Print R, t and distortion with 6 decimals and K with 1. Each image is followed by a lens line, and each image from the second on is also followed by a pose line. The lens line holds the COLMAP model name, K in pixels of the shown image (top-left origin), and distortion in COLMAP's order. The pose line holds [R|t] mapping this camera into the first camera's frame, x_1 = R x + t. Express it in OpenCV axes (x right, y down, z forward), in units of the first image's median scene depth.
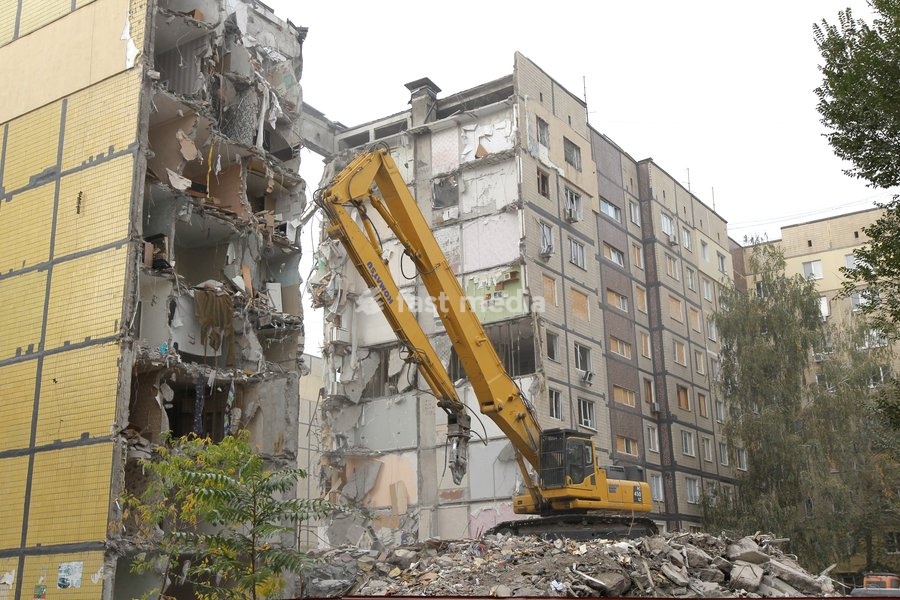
lens RADIAL K [[1042.8, 0, 450.9], [0, 1042.8, 297.7], [0, 0, 1]] dist [0.013335, 0.027126]
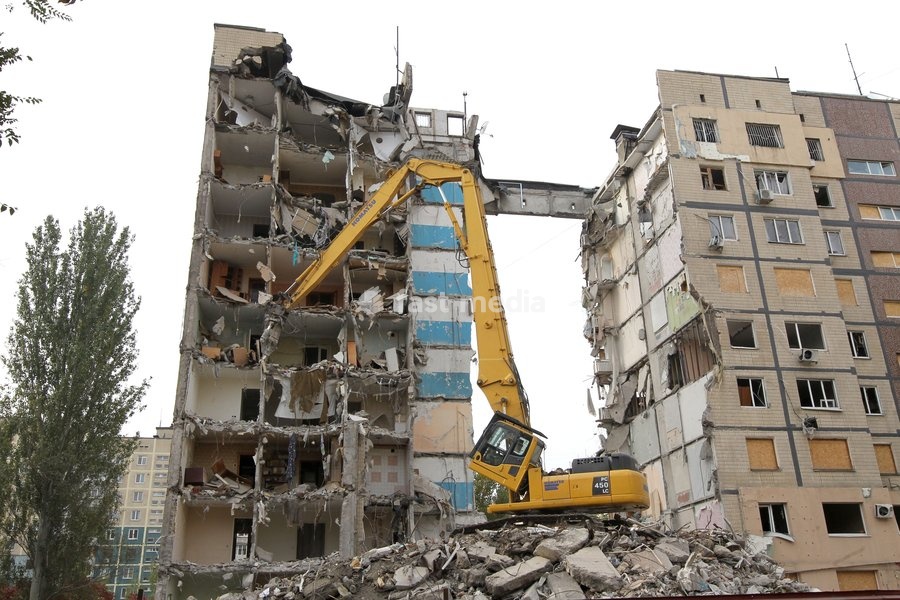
lens RADIAL K [[806.5, 0, 447.2], [0, 806.5, 296.6], [0, 0, 1]] dist [-0.047335, 0.096330]
pose [[0.688444, -0.270473, -0.672970, 0.416634], [0.214855, 0.962271, -0.166951, 0.077975], [0.692736, -0.029654, 0.720582, 0.266346]]
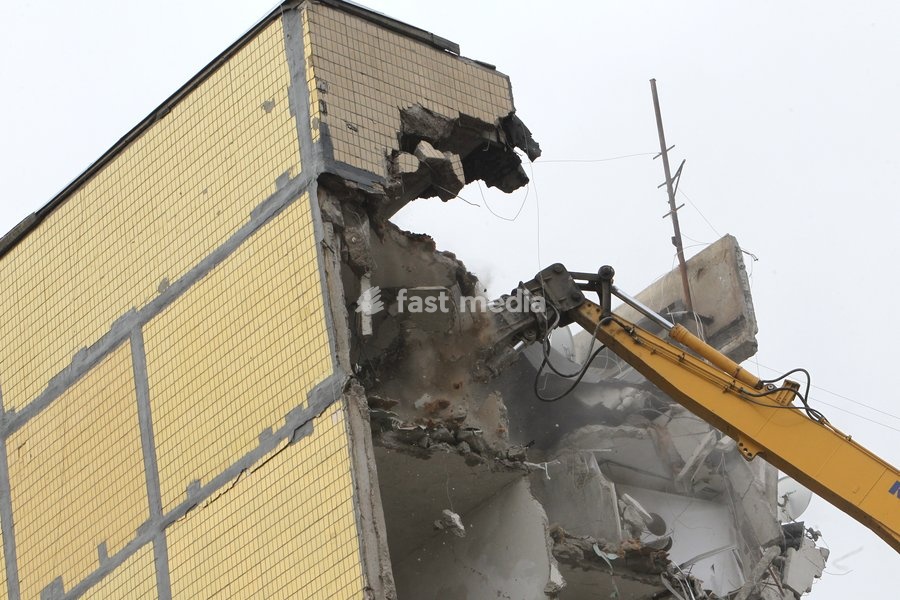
lens RADIAL K [[3801.7, 0, 449.7], [0, 3801.7, 299.8], [0, 0, 1]] dist [0.044123, -1.161483]
pose [[0.947386, -0.247931, -0.202458, 0.014505], [0.194084, 0.947904, -0.252607, -0.046938], [0.254540, 0.200022, 0.946150, -0.146807]]
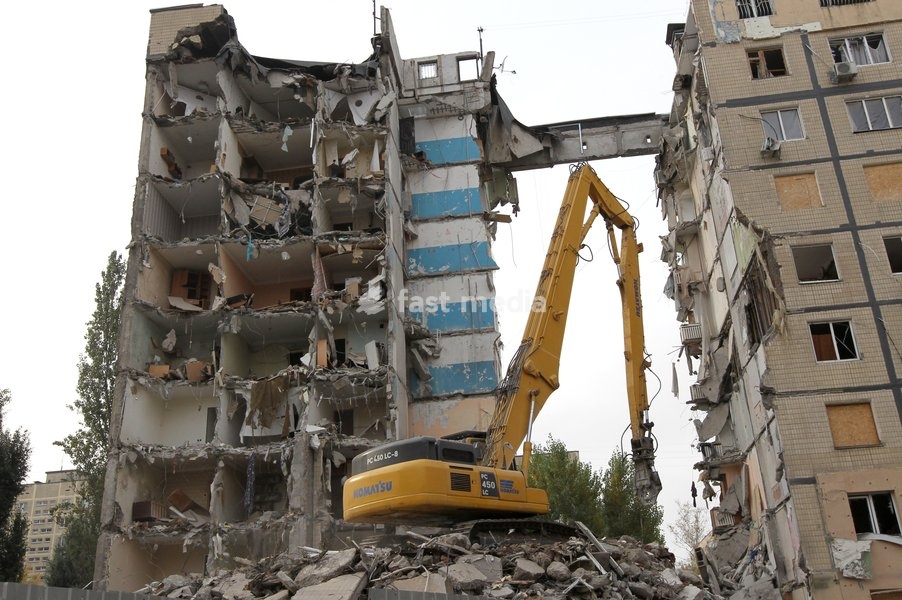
lens RADIAL K [[891.0, 0, 441.2], [0, 891.0, 292.2], [0, 0, 1]] dist [-0.027085, 0.087986]
pose [[0.426647, -0.354044, -0.832241, 0.478785], [0.288988, 0.925321, -0.245492, 0.137844], [0.857005, -0.135770, 0.497100, 0.472460]]
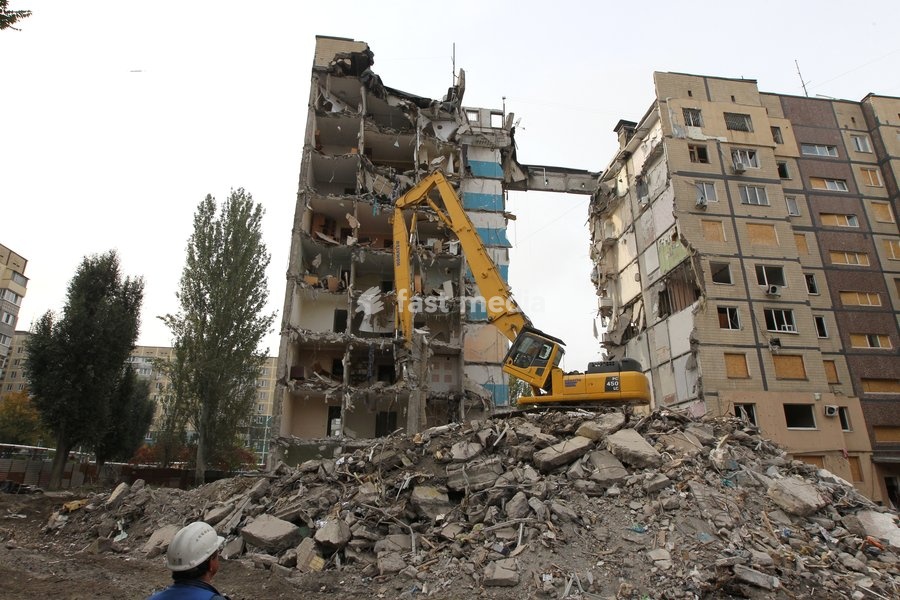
lens RADIAL K [[533.6, 0, 447.4], [0, 533.6, 301.6], [0, 0, 1]] dist [-0.070057, 0.039651]
pose [[0.644594, -0.225794, -0.730421, 0.332553], [0.195198, 0.972334, -0.128314, 0.095080], [0.739186, -0.059866, 0.670836, 0.331070]]
